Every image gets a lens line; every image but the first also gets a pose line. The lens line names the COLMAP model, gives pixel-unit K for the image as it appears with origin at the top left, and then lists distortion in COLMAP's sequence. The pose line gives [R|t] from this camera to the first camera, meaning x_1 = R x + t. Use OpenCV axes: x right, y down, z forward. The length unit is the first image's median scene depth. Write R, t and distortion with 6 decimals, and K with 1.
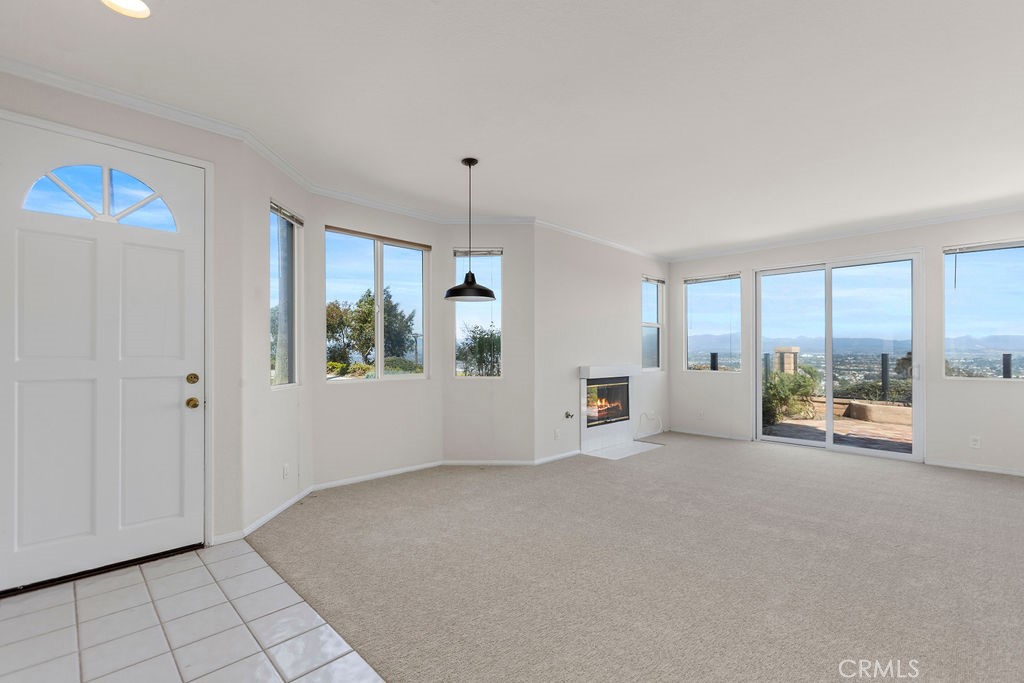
lens RADIAL K [[463.9, 0, 512.9], [0, 463.9, 353.5], [0, 0, 1]] dist [0.002382, 0.000716]
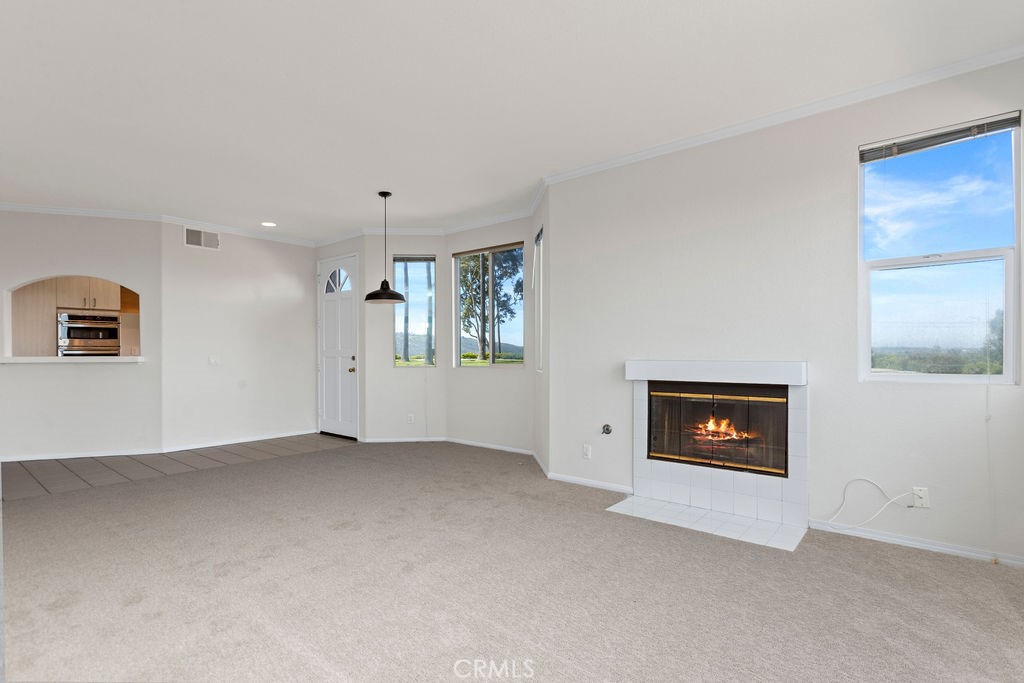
lens RADIAL K [[504.8, 0, 513.1], [0, 504.8, 355.9], [0, 0, 1]] dist [0.000005, 0.000763]
pose [[0.089426, 0.000243, -0.995993, 0.668927], [0.000002, 1.000000, 0.000244, 0.017270], [0.995993, -0.000024, 0.089426, 0.617537]]
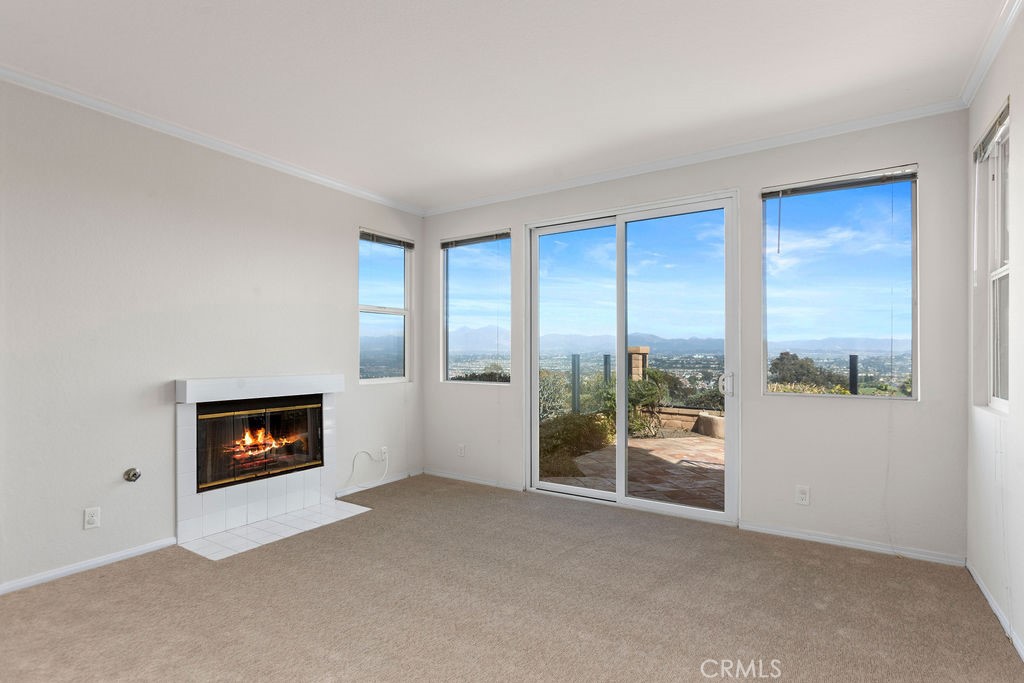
lens RADIAL K [[504.8, 0, 513.1], [0, 504.8, 355.9], [0, 0, 1]] dist [0.000005, 0.000763]
pose [[0.978868, -0.002169, 0.204483, 0.325913], [0.001604, 0.999994, 0.002926, -0.000977], [-0.204488, -0.002536, 0.978866, 0.284410]]
